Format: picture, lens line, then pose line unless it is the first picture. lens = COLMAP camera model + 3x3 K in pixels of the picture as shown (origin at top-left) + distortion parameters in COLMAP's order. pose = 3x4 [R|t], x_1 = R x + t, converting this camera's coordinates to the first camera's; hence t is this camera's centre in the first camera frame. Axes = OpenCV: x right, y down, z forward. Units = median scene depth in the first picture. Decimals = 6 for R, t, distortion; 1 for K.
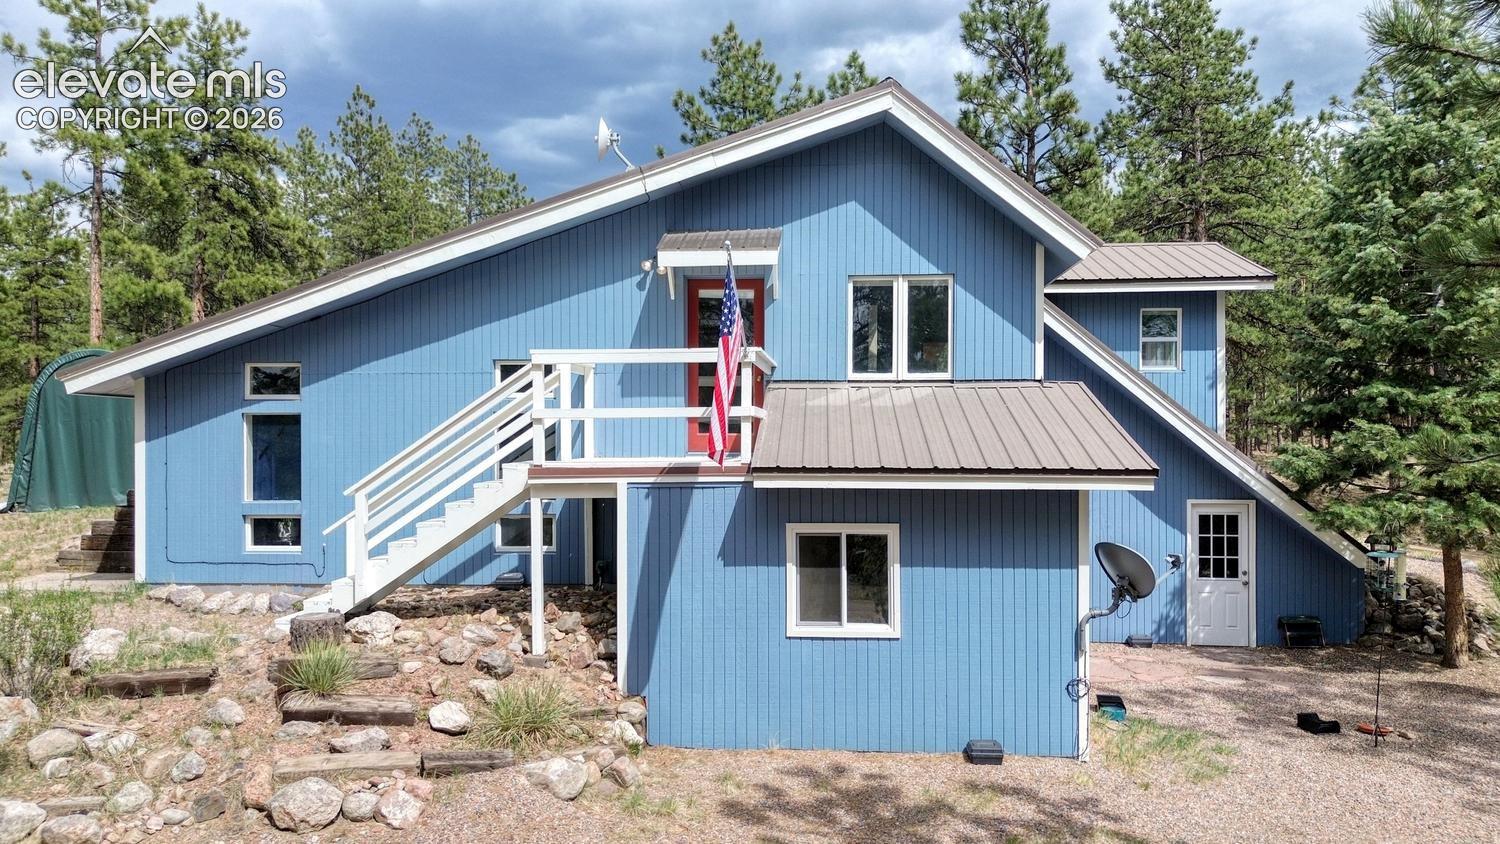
lens RADIAL K [[1006.9, 0, 750.1], [0, 1006.9, 443.7], [0, 0, 1]] dist [0.039830, -0.001160]
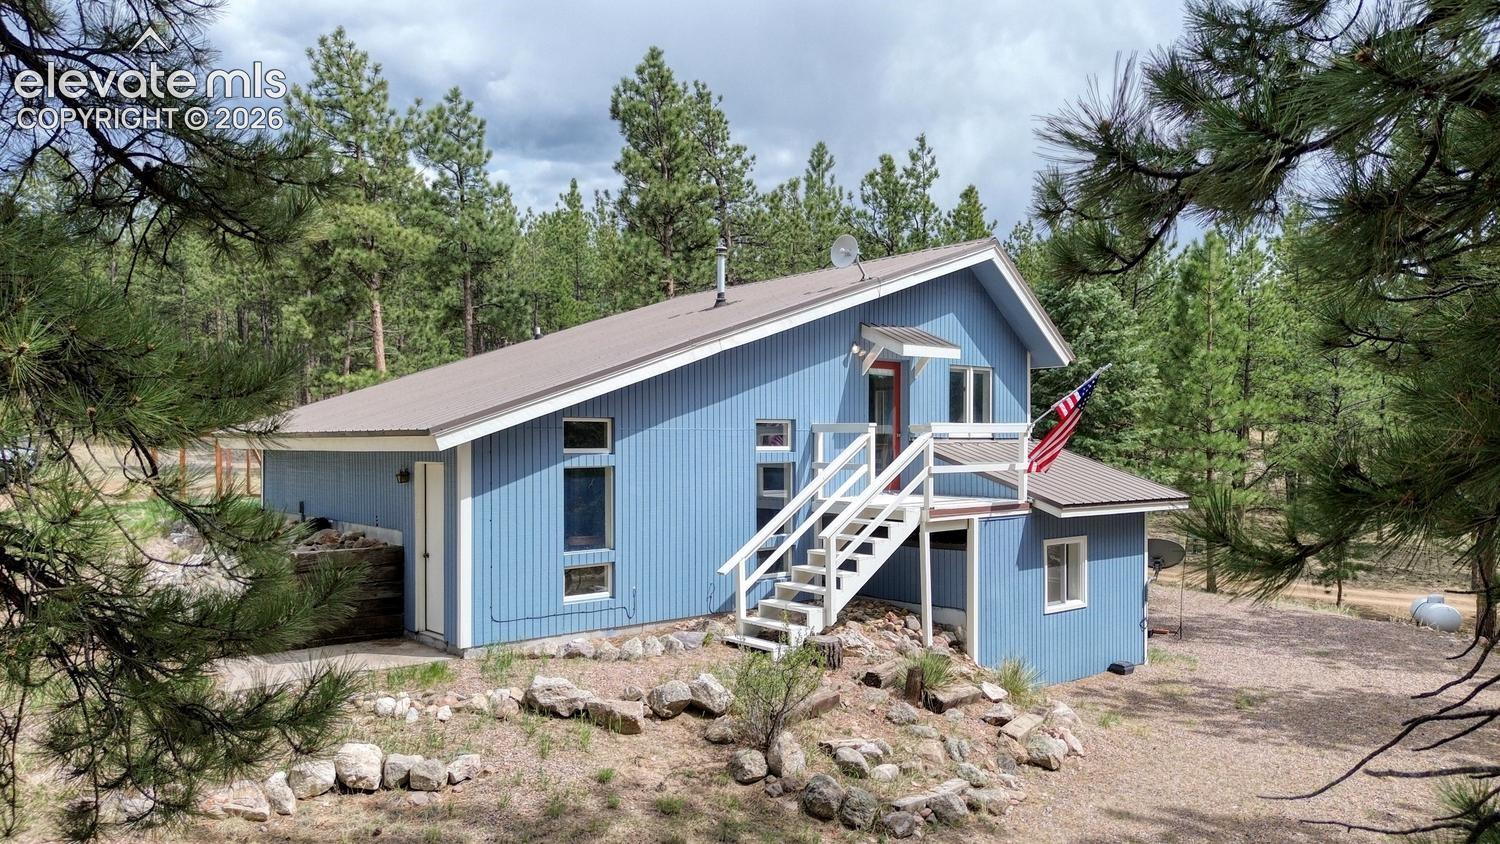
lens RADIAL K [[993.7, 0, 751.7], [0, 993.7, 457.5], [0, 0, 1]] dist [0.007928, -0.025063]
pose [[0.749075, -0.006805, 0.662450, -1.027770], [0.004276, 0.999976, 0.005438, -0.044255], [-0.662472, -0.001241, 0.749086, 0.130727]]
